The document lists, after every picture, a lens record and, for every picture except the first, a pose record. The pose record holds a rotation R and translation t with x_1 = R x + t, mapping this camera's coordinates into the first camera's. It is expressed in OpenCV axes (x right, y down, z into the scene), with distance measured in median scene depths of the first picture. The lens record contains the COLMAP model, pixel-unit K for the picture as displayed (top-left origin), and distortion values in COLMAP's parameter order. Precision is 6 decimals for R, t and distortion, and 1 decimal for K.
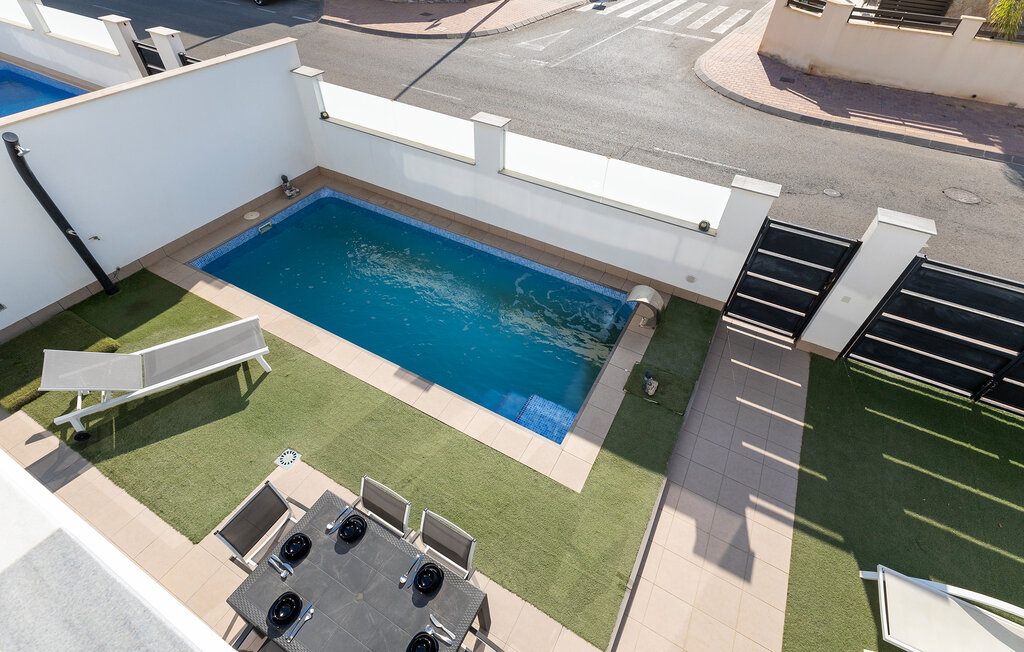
lens RADIAL K [[467.1, 0, 511.4], [0, 467.1, 308.7], [0, 0, 1]] dist [0.029237, -0.010370]
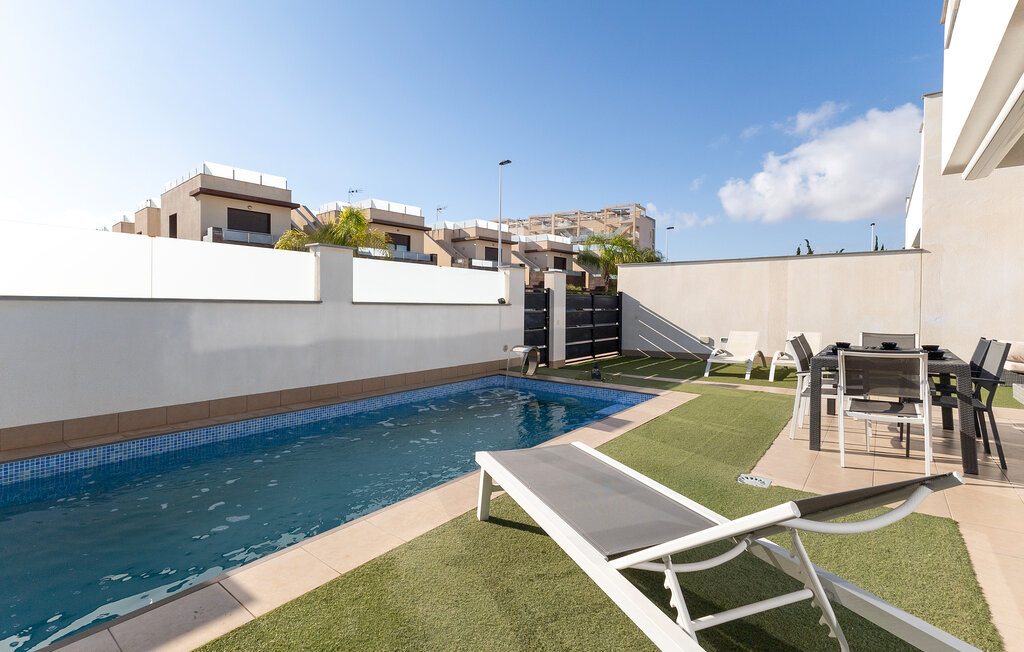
lens RADIAL K [[467.1, 0, 511.4], [0, 467.1, 308.7], [0, 0, 1]] dist [0.029237, -0.010370]
pose [[0.158183, -0.029602, 0.986966, -0.800787], [0.682843, 0.725283, -0.087687, -0.016458], [-0.713234, 0.687814, 0.134940, 0.688236]]
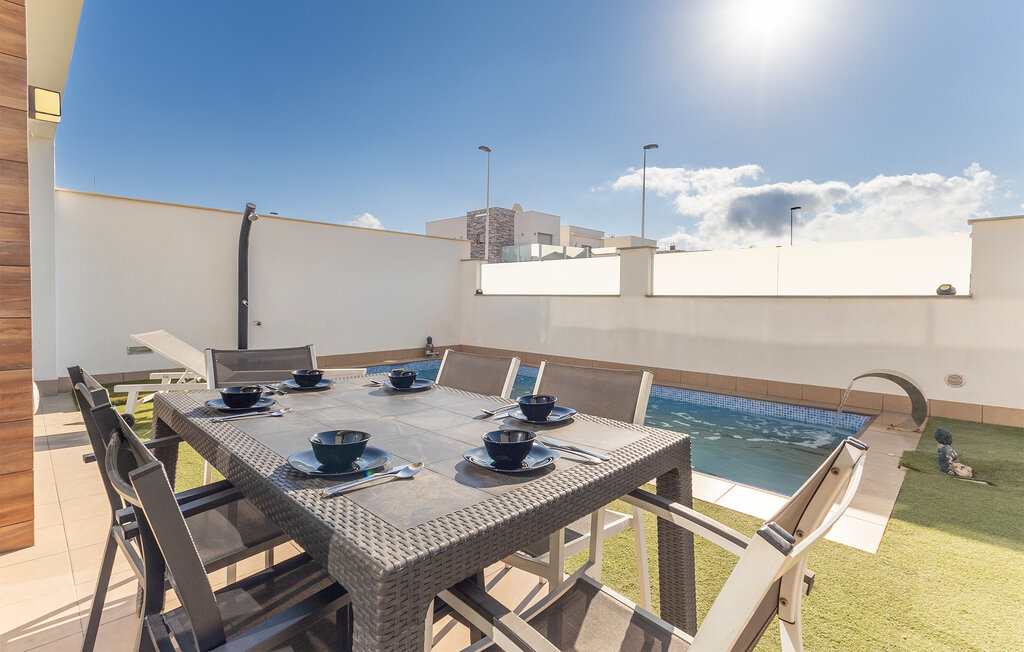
lens RADIAL K [[467.1, 0, 511.4], [0, 467.1, 308.7], [0, 0, 1]] dist [0.029237, -0.010370]
pose [[0.964380, -0.013401, -0.264179, -0.039132], [-0.169700, 0.734757, -0.656760, 0.379111], [0.202909, 0.678198, 0.706311, 0.306007]]
